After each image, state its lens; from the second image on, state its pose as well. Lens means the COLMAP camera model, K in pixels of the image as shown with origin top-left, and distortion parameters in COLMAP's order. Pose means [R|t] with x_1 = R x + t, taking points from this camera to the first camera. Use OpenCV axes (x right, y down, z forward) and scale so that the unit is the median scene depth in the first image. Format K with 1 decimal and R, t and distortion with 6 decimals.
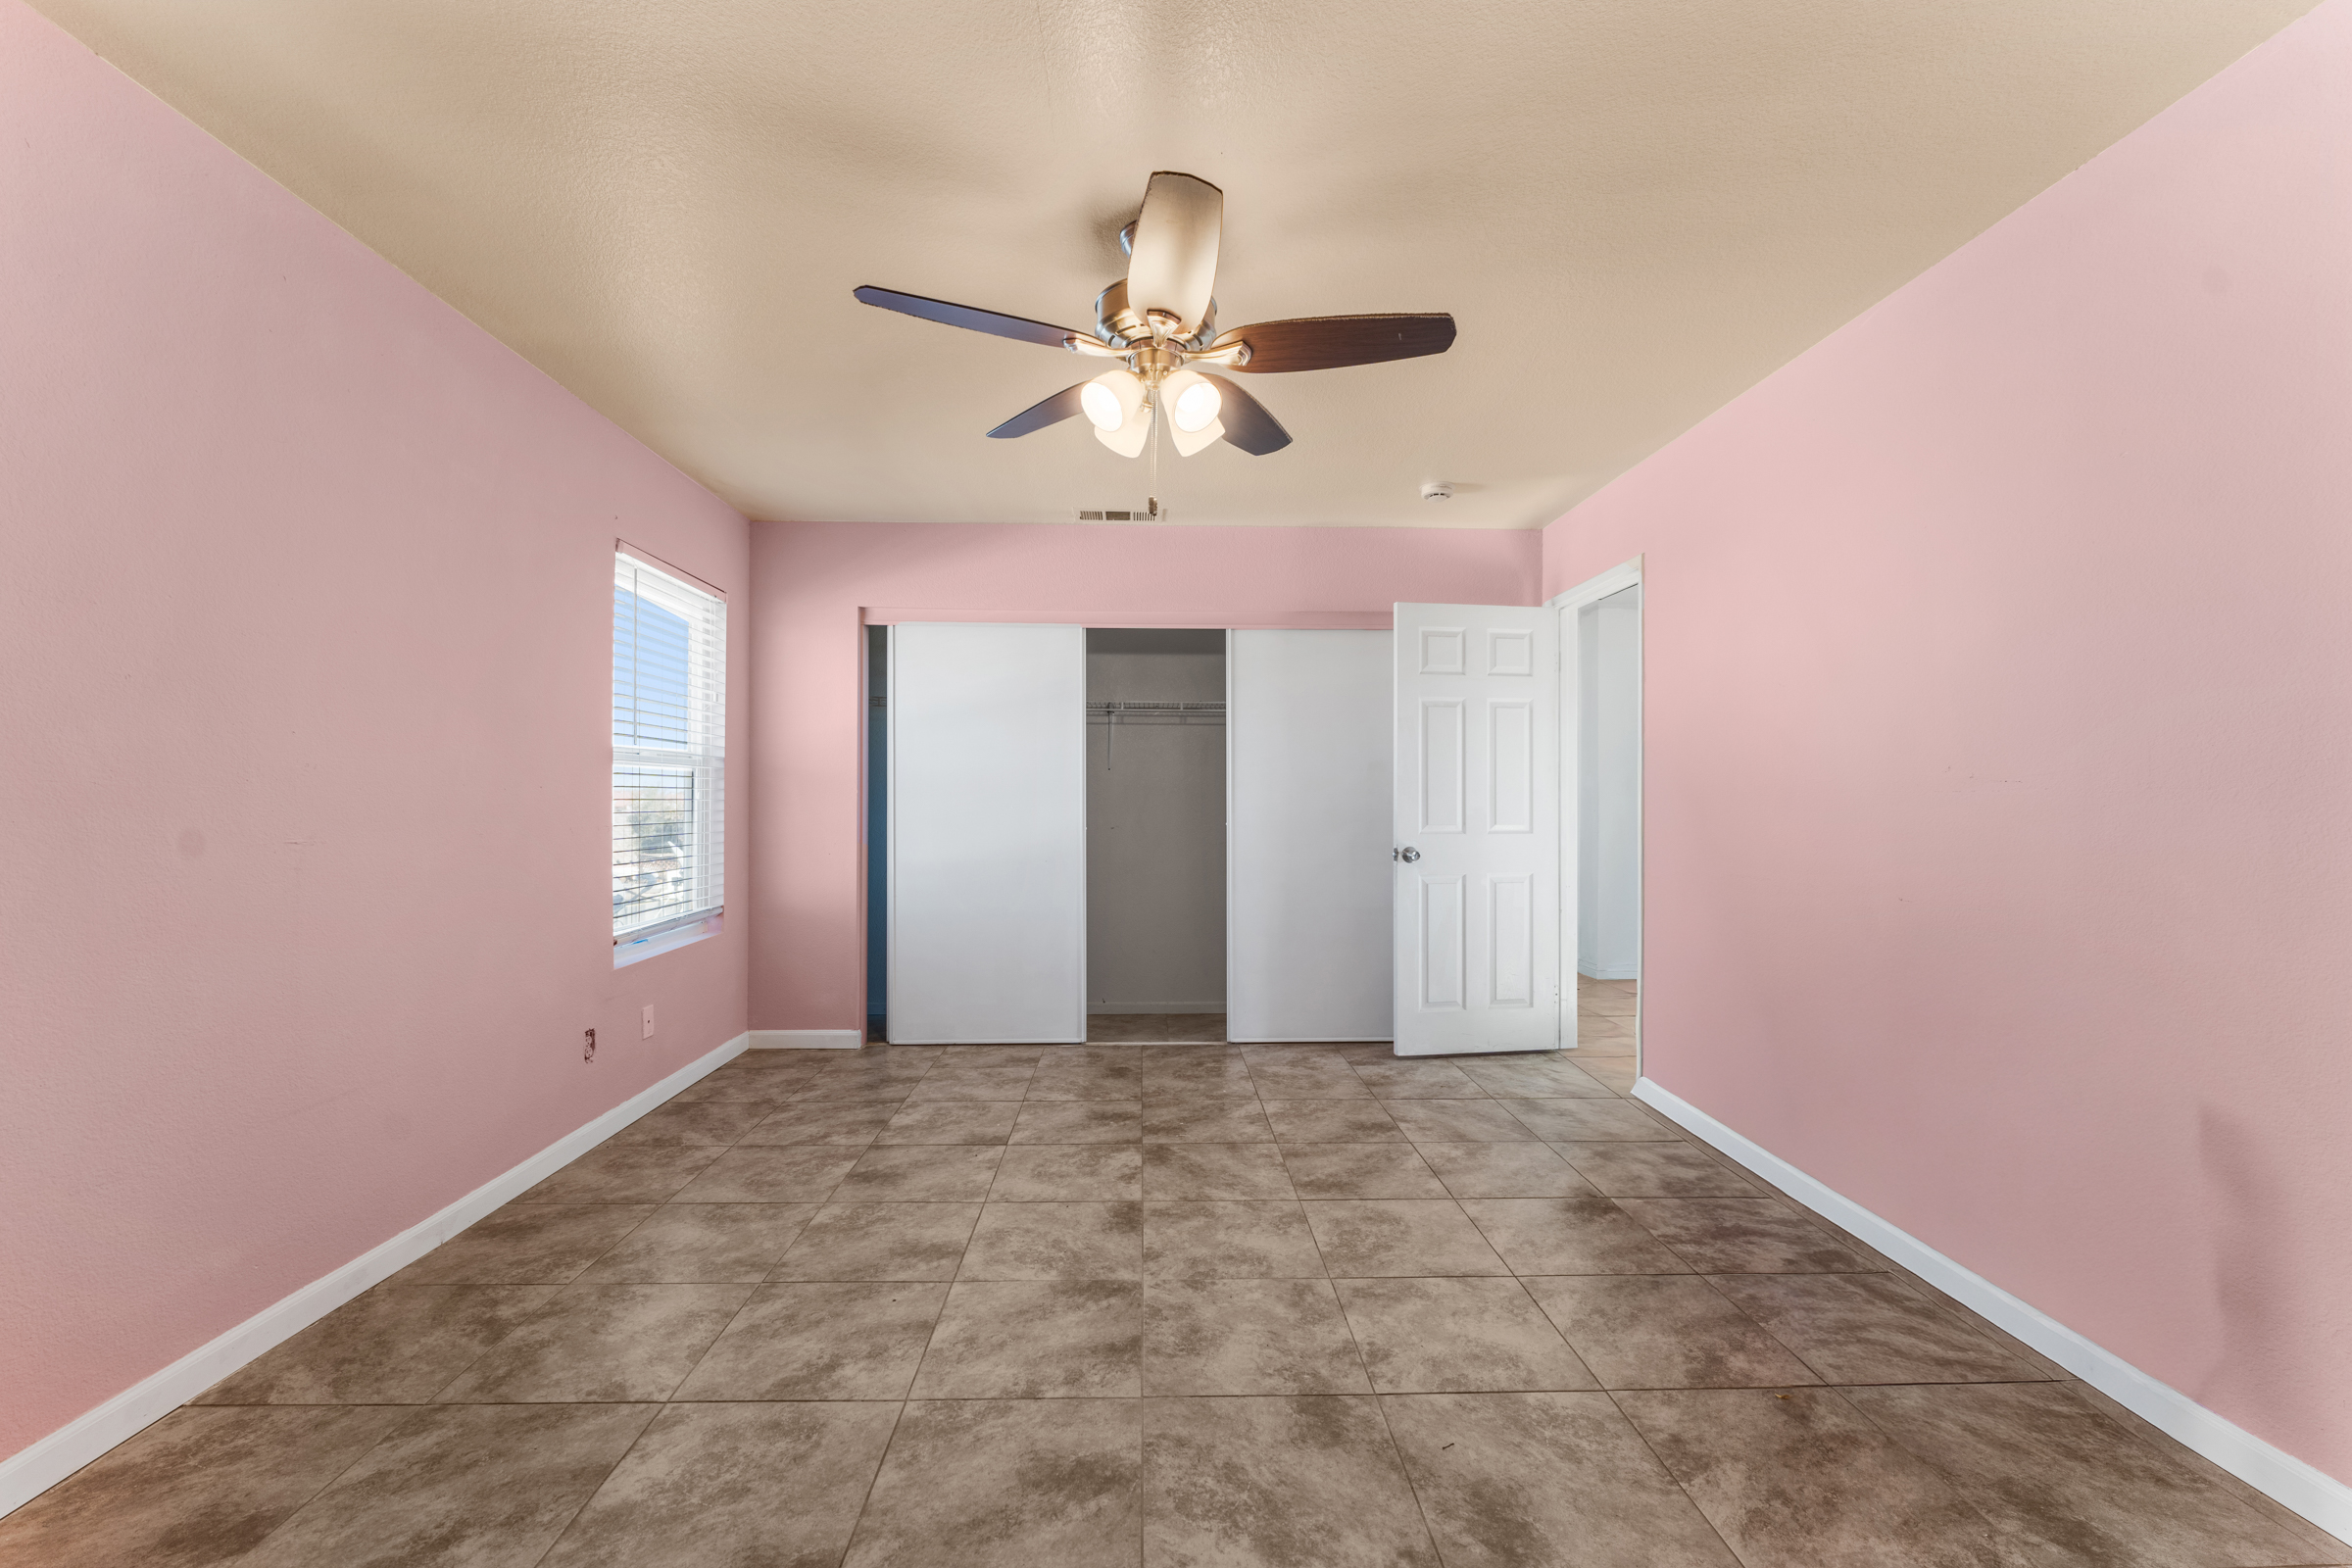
lens RADIAL K [[955.8, 0, 1176.0], [0, 955.8, 784.0], [0, 0, 1]] dist [0.000408, 0.000171]
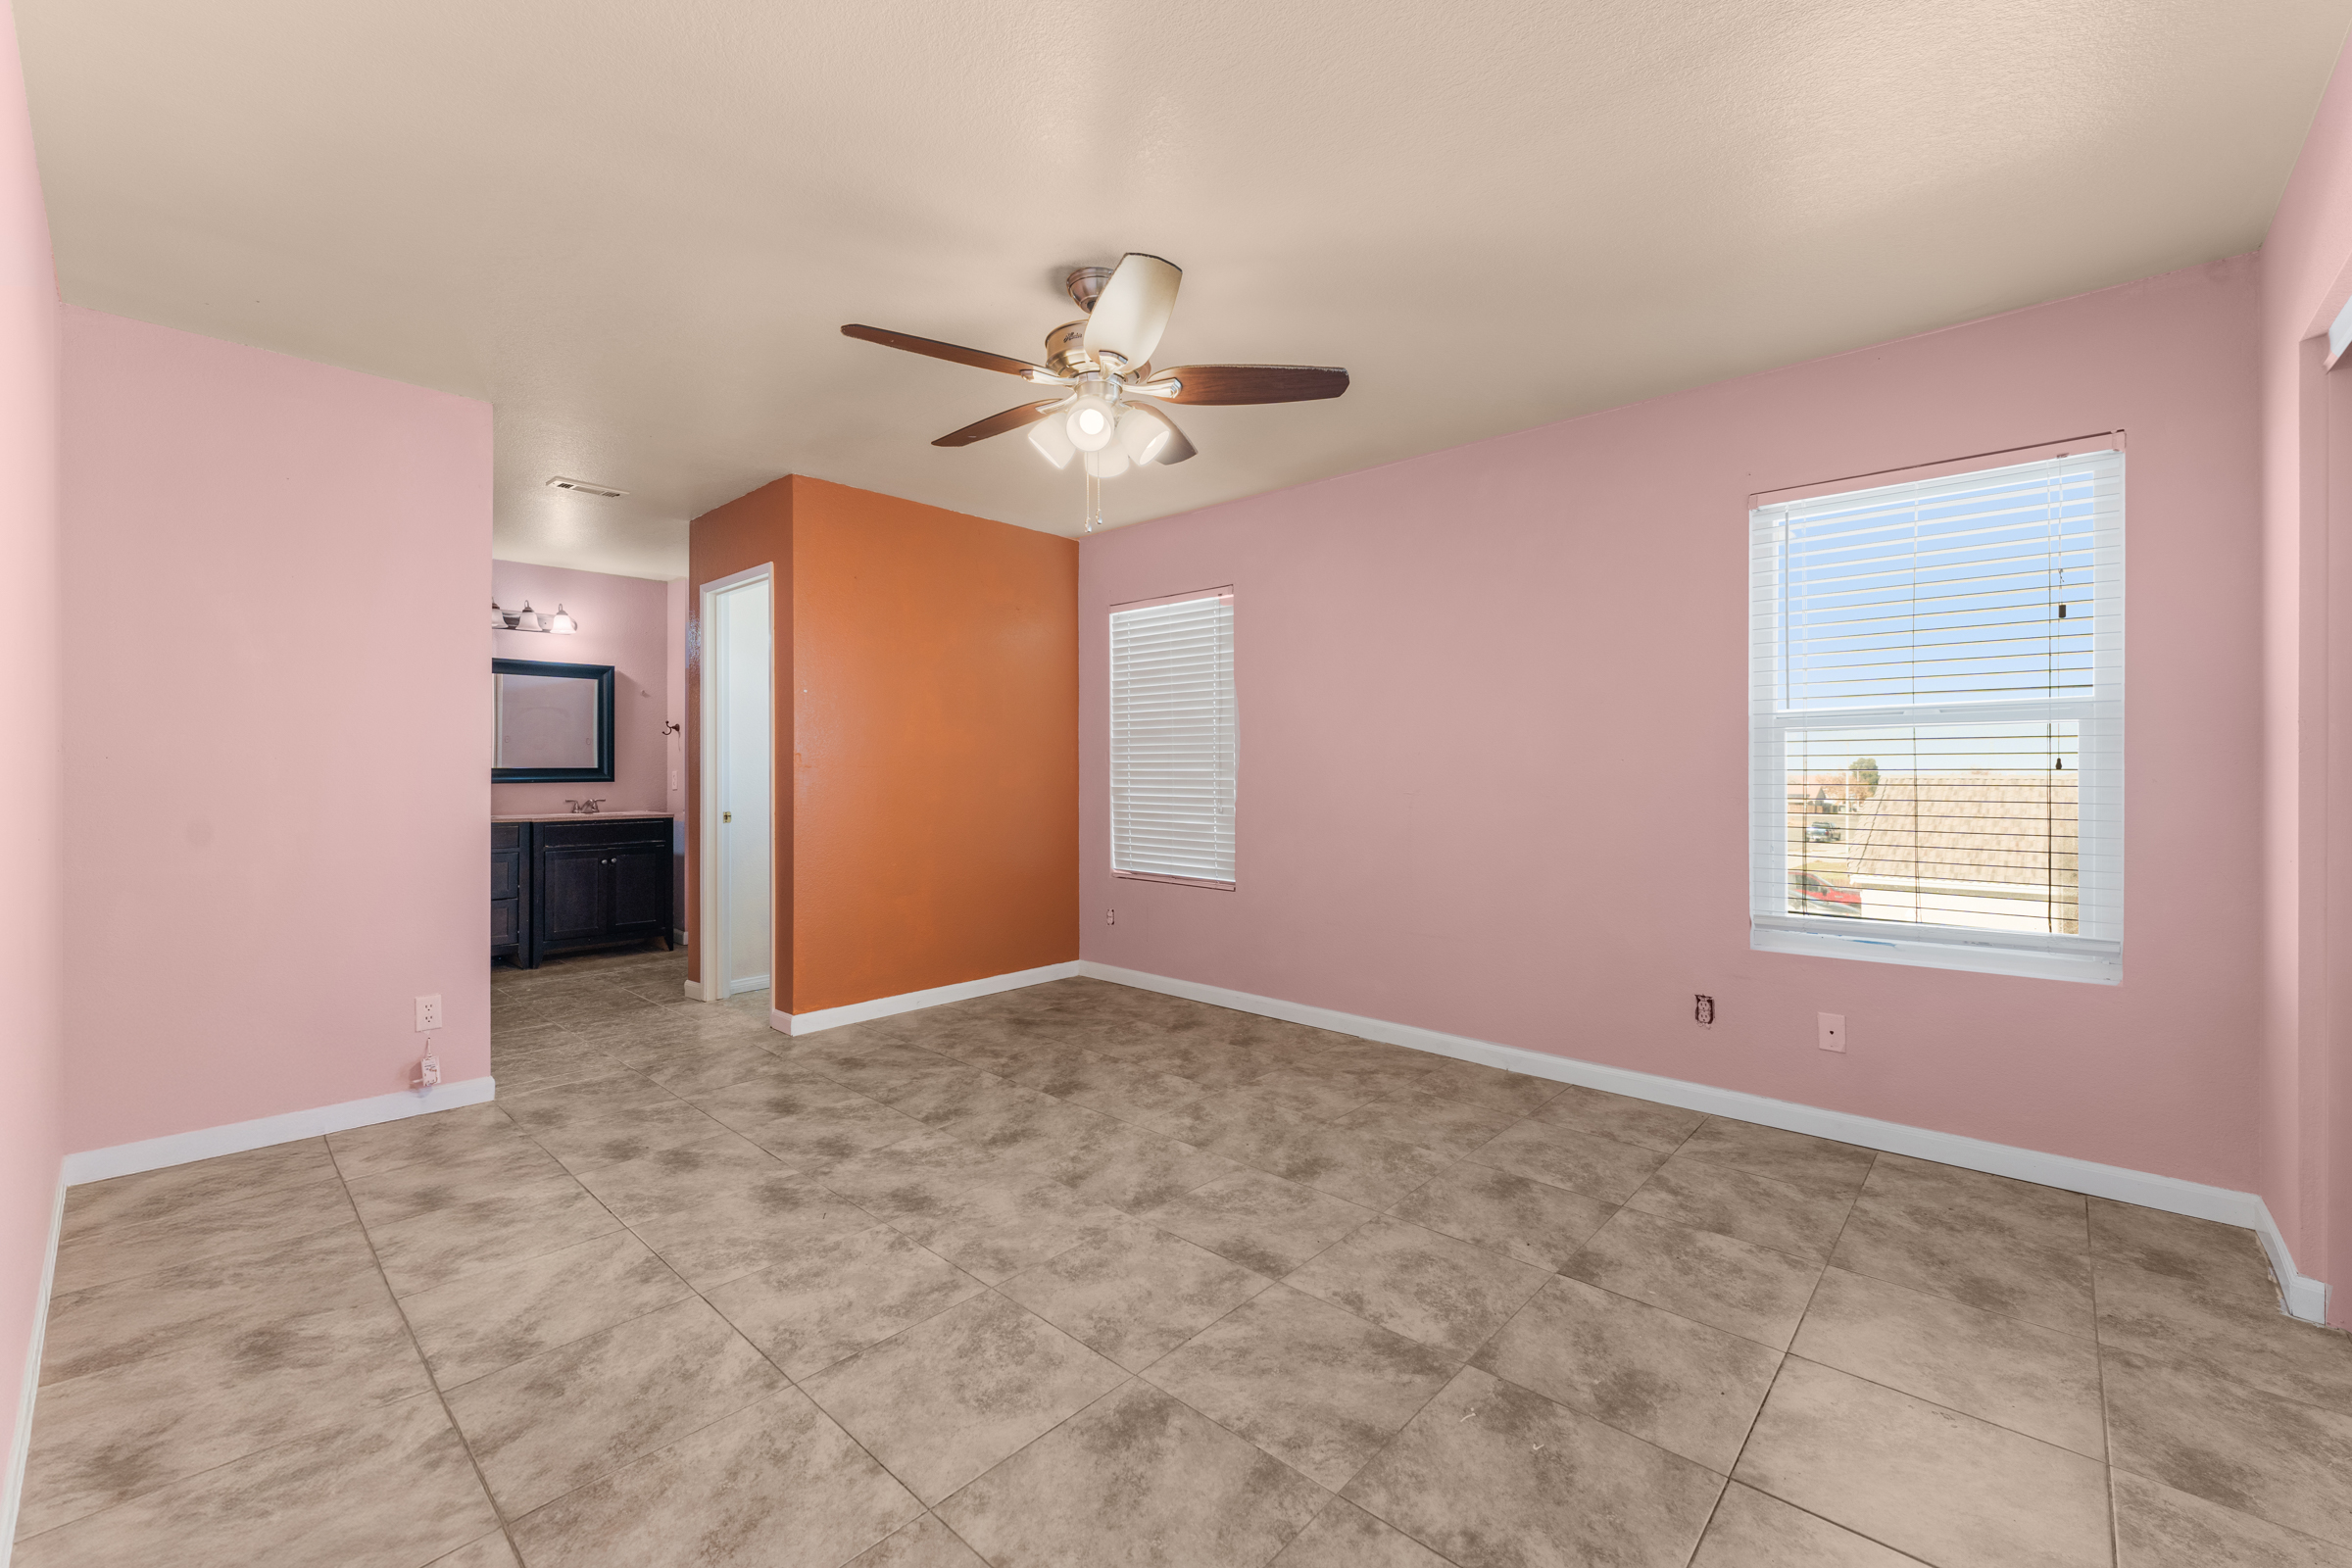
lens RADIAL K [[966.5, 0, 1173.9], [0, 966.5, 760.2], [0, 0, 1]] dist [0.001117, 0.000169]
pose [[-0.706995, -0.011627, -0.707123, 0.672224], [0.011098, 0.999559, -0.027532, 0.035296], [0.707131, -0.027313, -0.706555, 1.721855]]
